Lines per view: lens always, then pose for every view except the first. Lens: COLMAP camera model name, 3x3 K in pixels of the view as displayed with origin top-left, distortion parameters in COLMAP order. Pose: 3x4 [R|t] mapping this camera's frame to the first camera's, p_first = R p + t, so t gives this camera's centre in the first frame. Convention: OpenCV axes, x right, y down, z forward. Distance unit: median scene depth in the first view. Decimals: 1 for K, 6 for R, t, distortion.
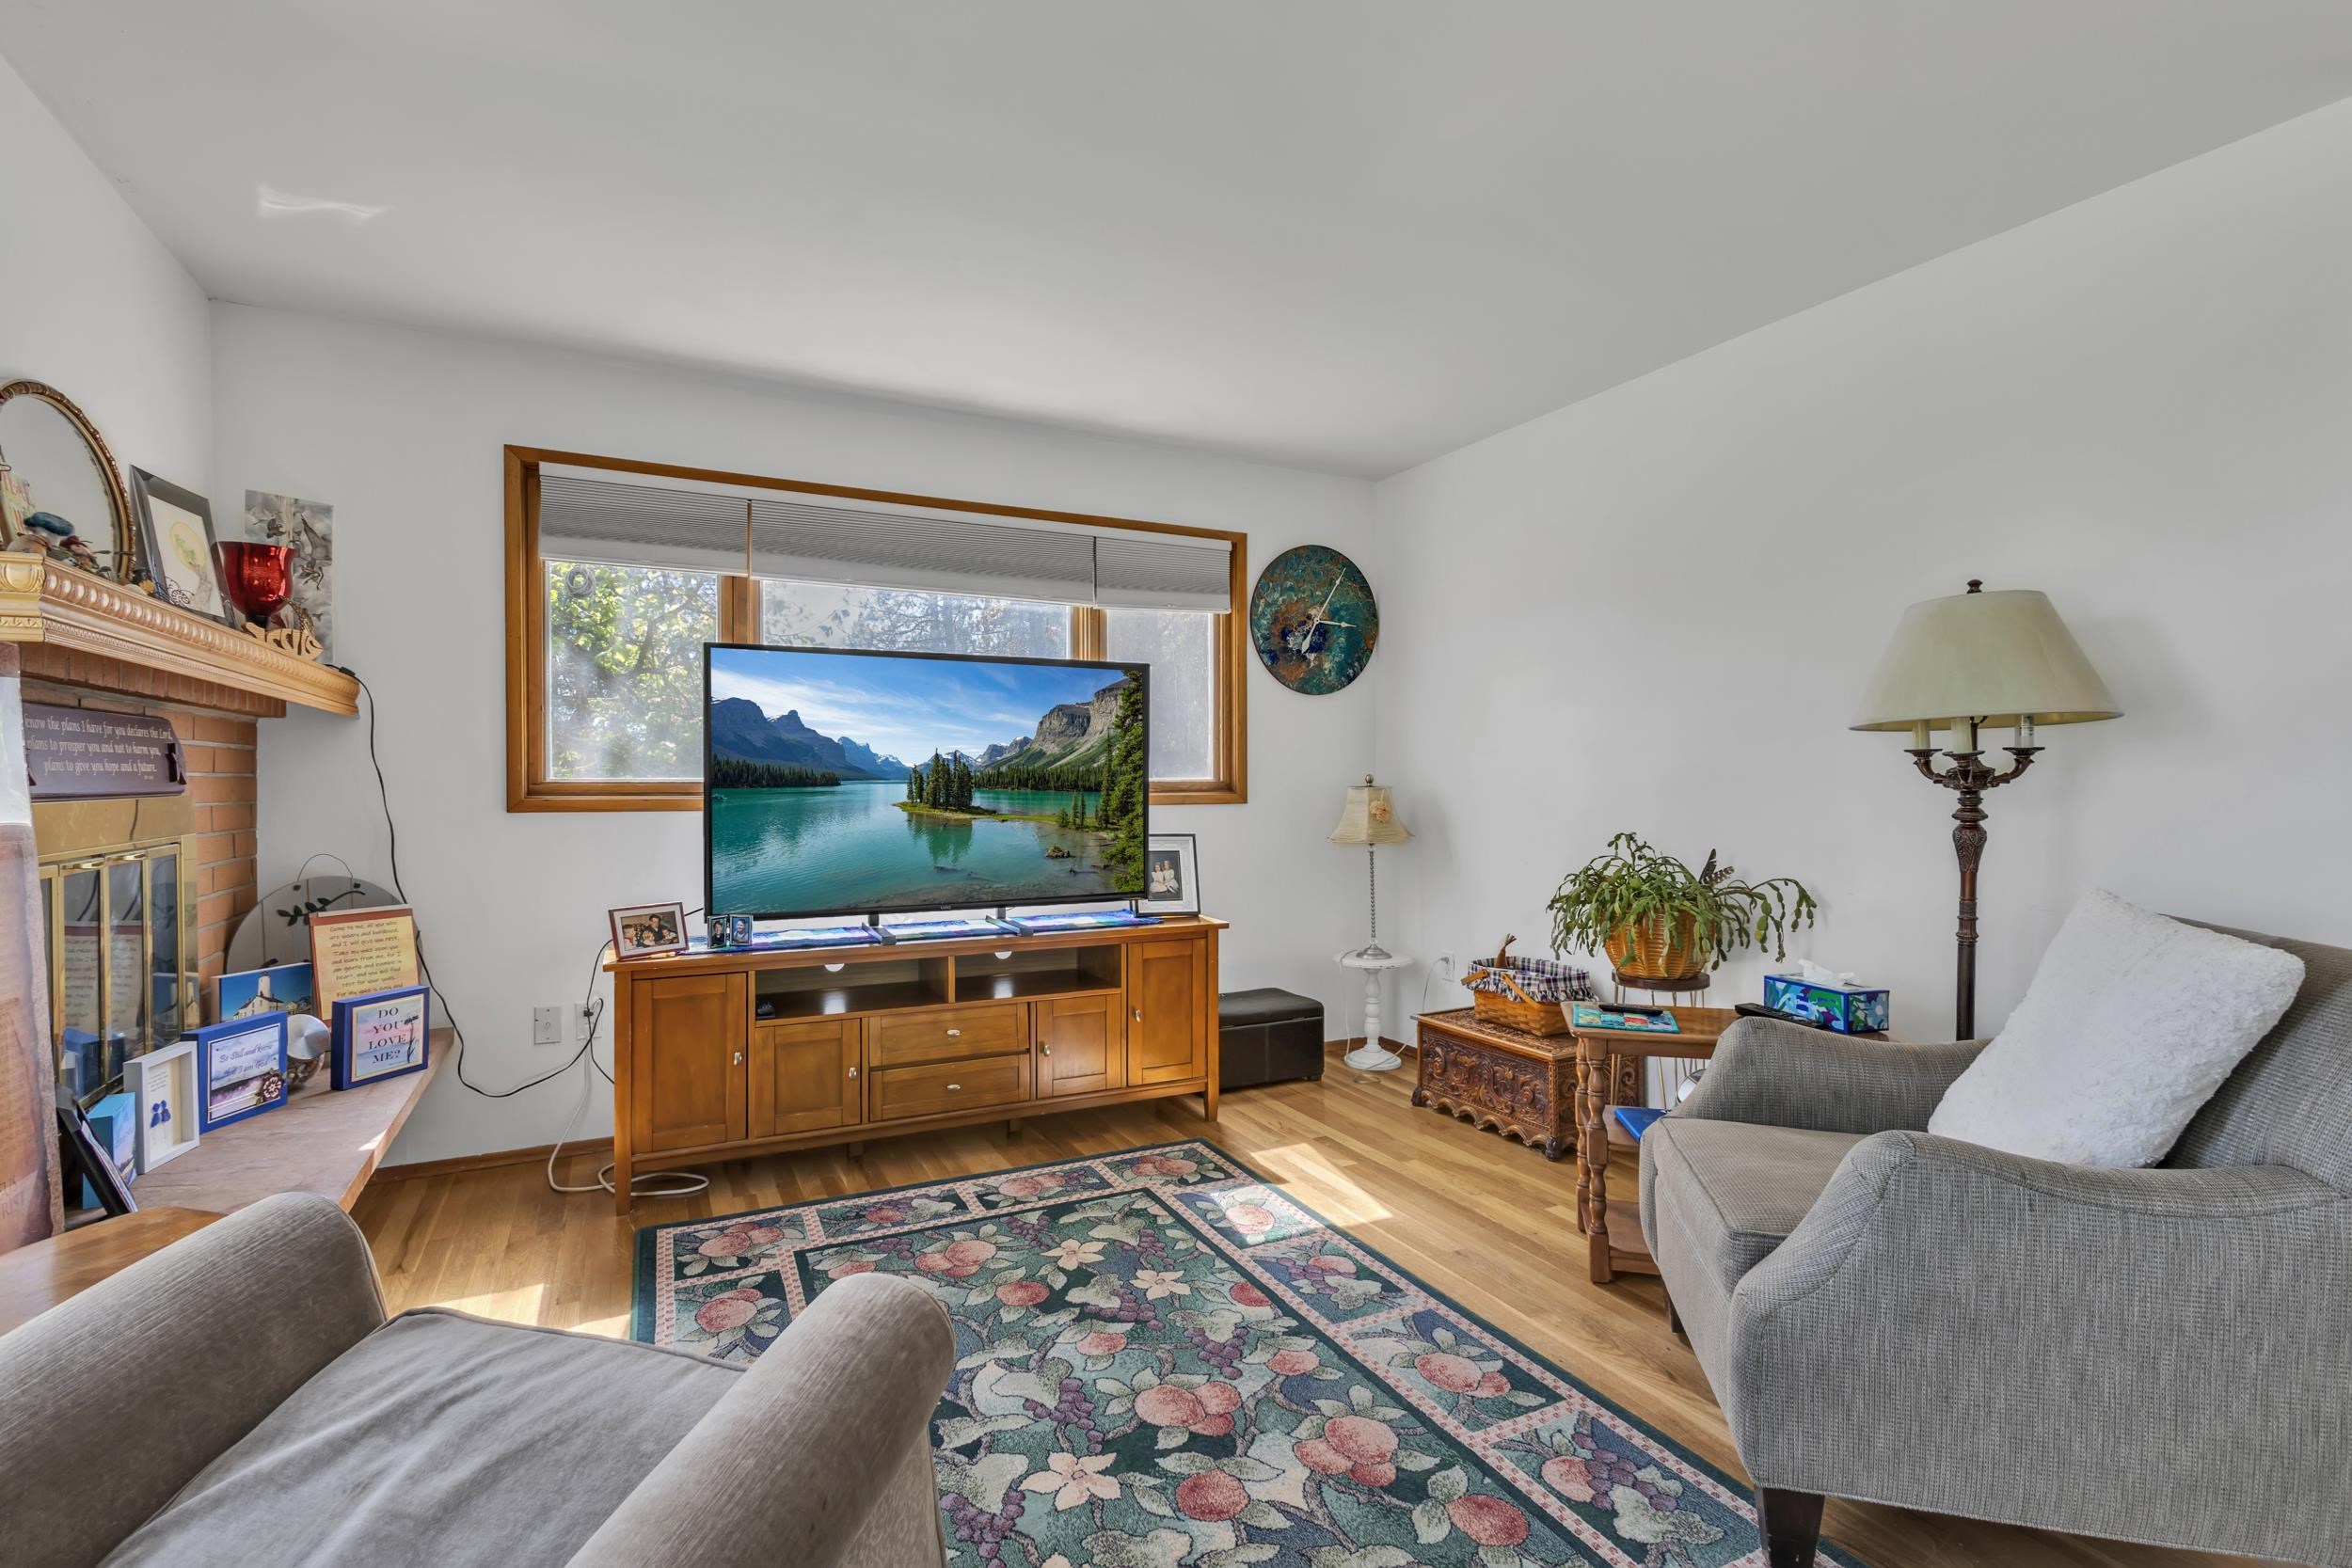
lens RADIAL K [[1091.1, 0, 1176.5], [0, 1091.1, 792.8], [0, 0, 1]] dist [0.011856, -0.000022]
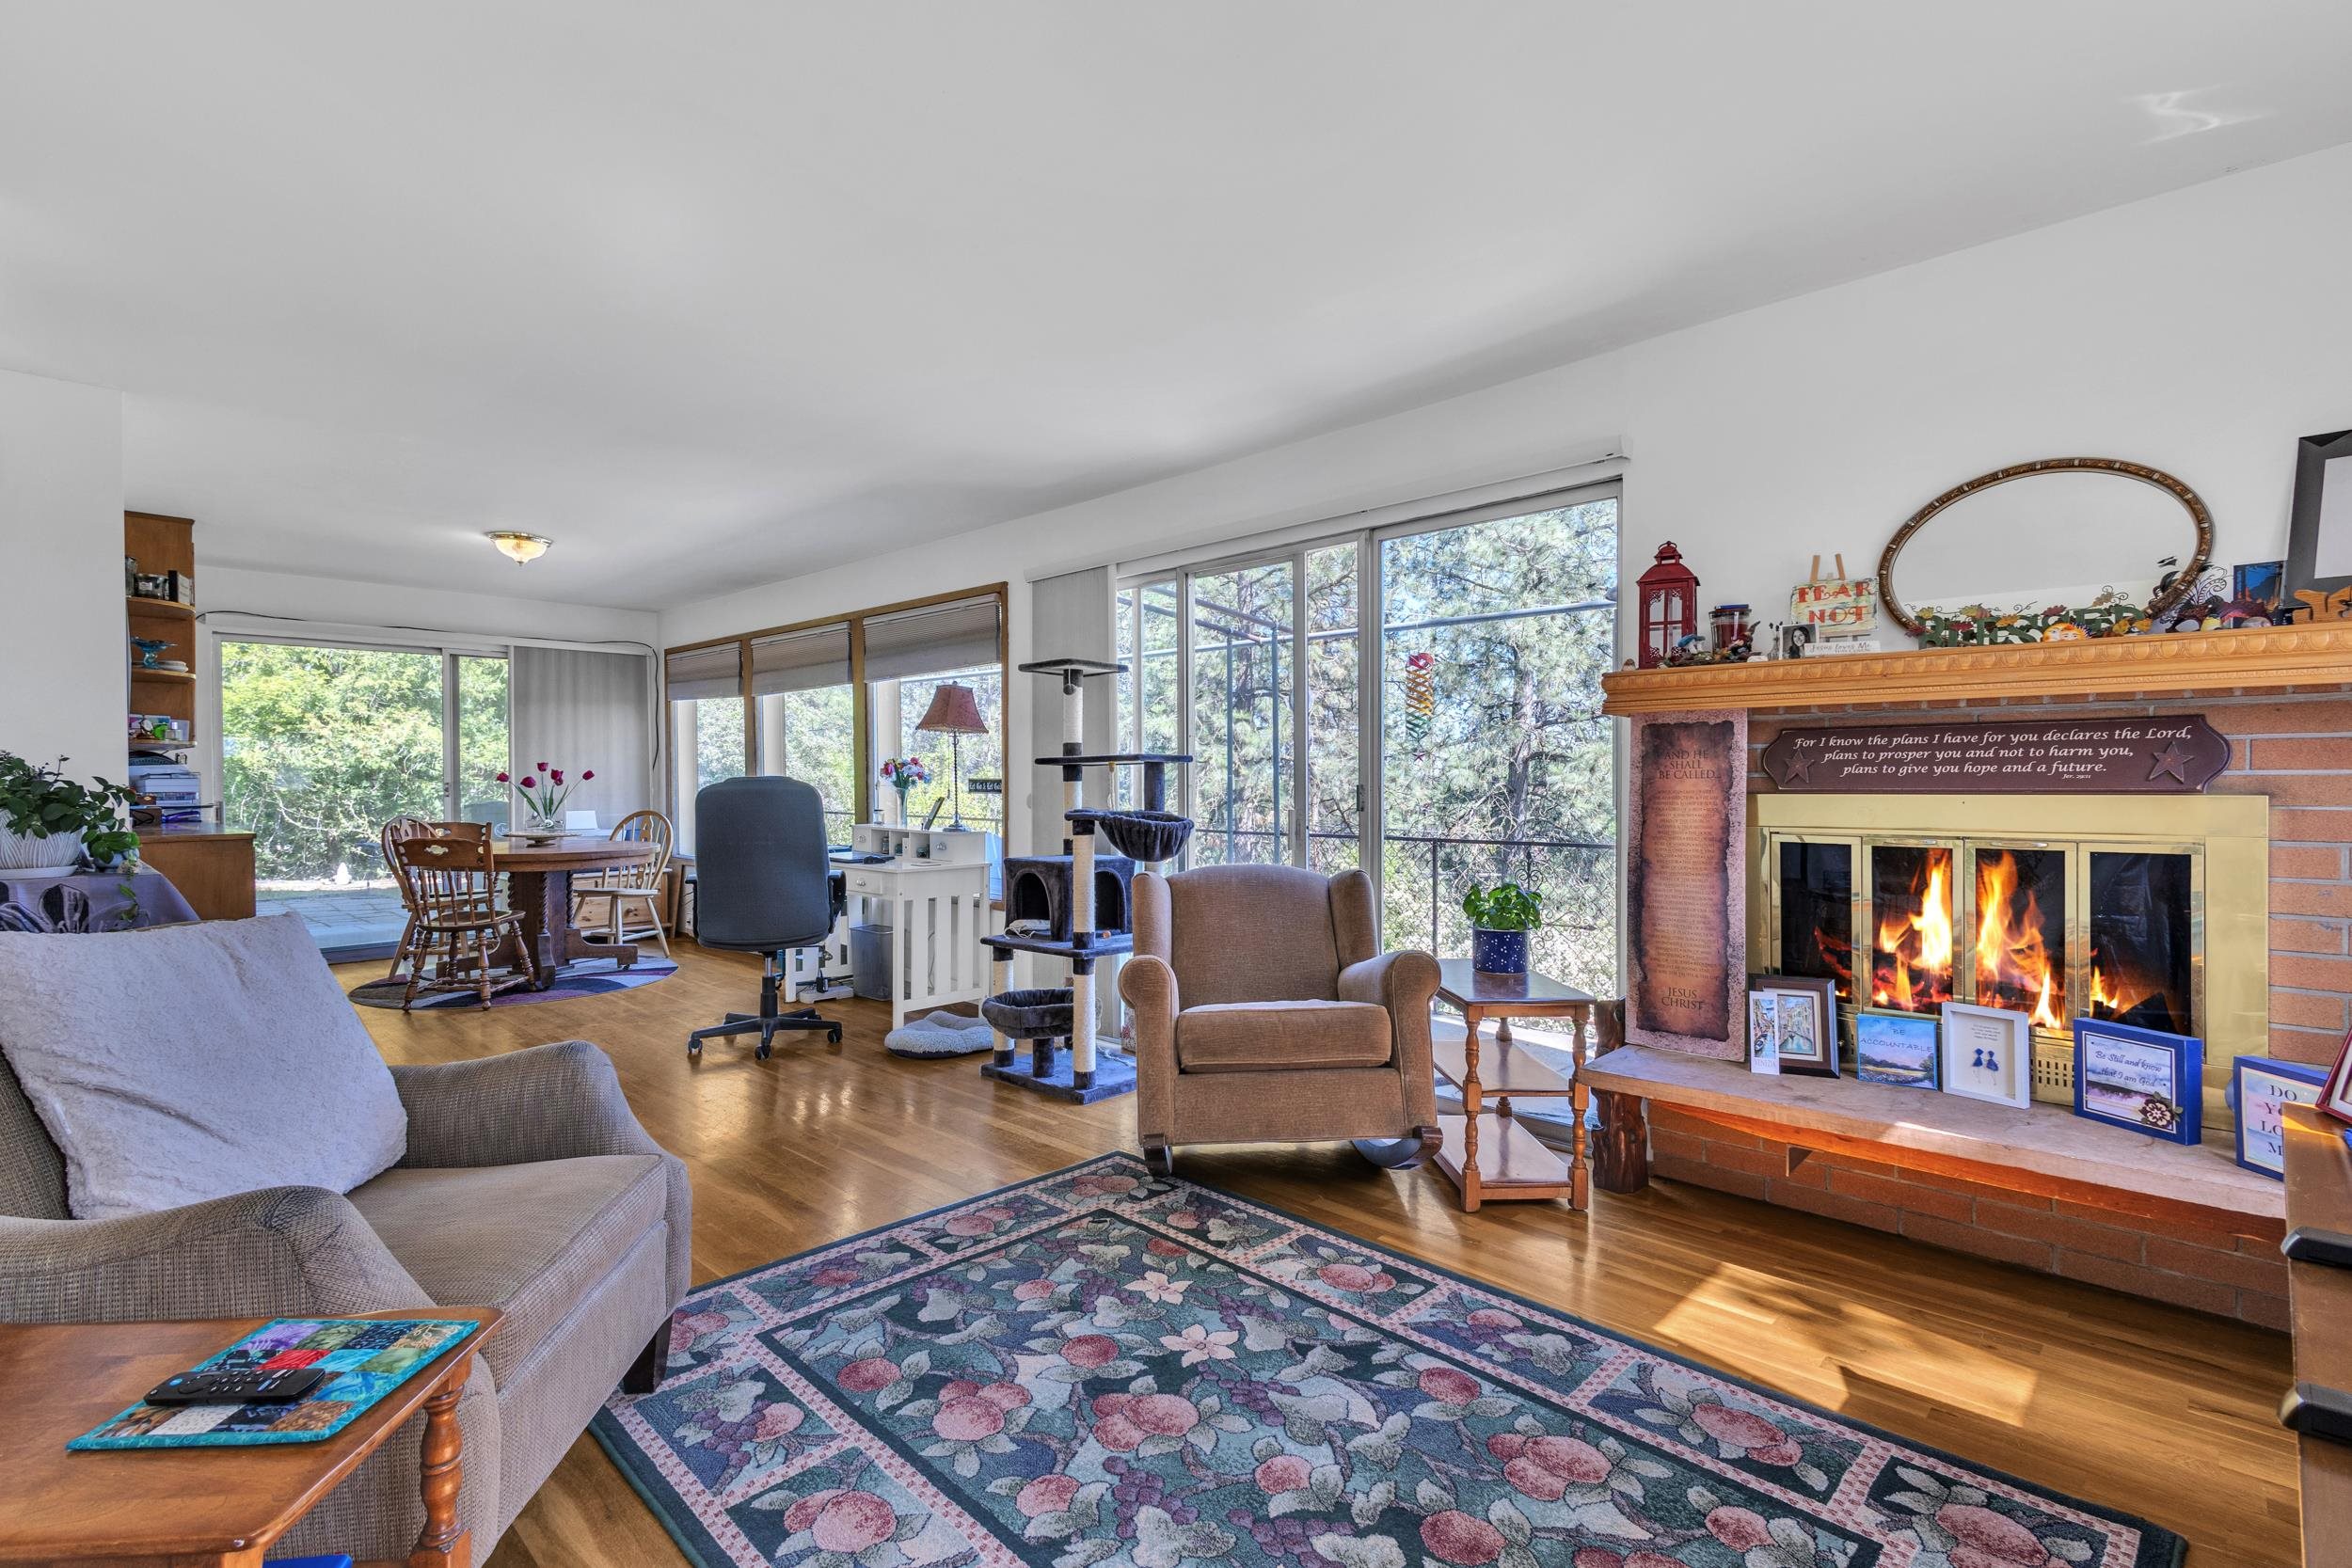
lens RADIAL K [[1091.1, 0, 1177.1], [0, 1091.1, 774.4], [0, 0, 1]] dist [0.011856, -0.000022]
pose [[-0.944887, 0.002374, -0.327388, 0.305866], [0.000307, 0.999980, 0.006363, -0.025598], [0.327397, 0.005912, -0.944869, 1.950917]]
